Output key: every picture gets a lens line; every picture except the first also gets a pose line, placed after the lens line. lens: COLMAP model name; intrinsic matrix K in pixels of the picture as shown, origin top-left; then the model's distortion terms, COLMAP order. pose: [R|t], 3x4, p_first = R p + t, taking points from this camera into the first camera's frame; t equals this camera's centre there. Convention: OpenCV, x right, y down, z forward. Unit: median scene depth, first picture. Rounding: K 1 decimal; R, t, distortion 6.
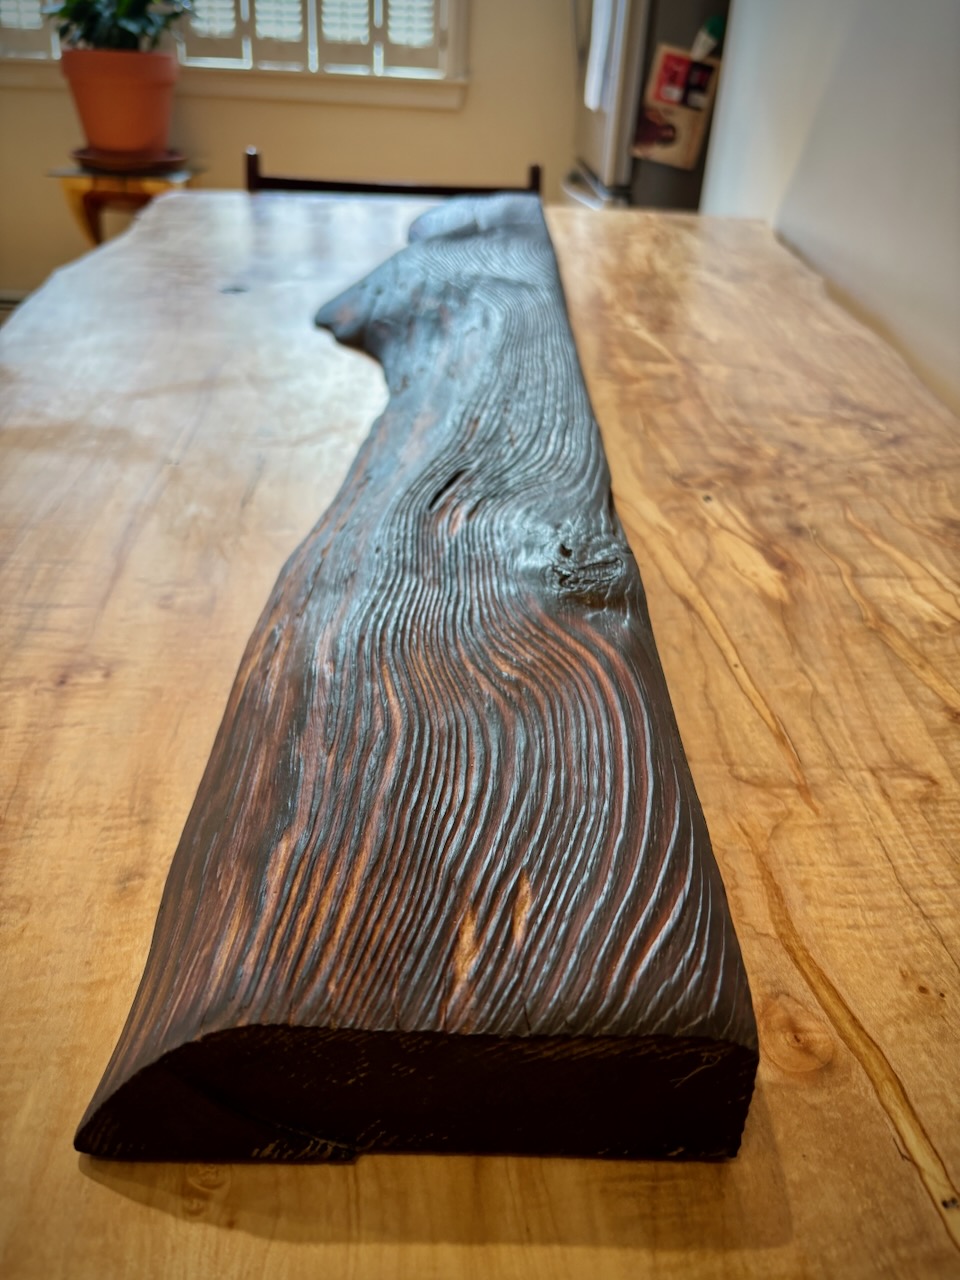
lens RADIAL K [[982.6, 0, 508.9], [0, 982.6, 645.5], [0, 0, 1]] dist [-0.009941, 0.002096]
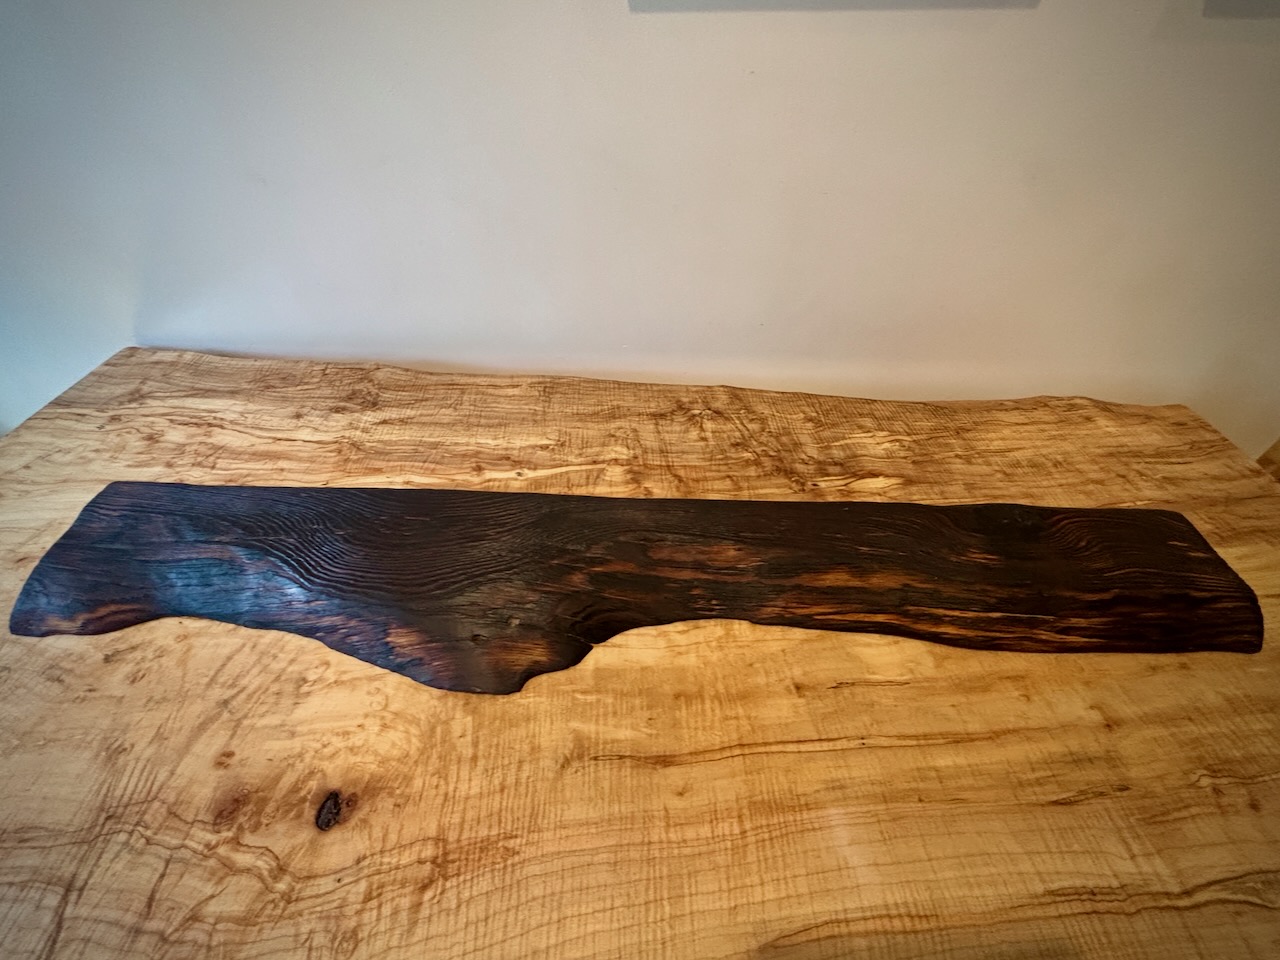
lens RADIAL K [[529.7, 0, 649.9], [0, 529.7, 476.8], [0, 0, 1]] dist [-0.002796, -0.000029]
pose [[0.036412, -0.742862, 0.668454, -1.046589], [0.526612, 0.582752, 0.618935, -1.920773], [-0.849326, 0.329479, 0.412419, 1.412090]]
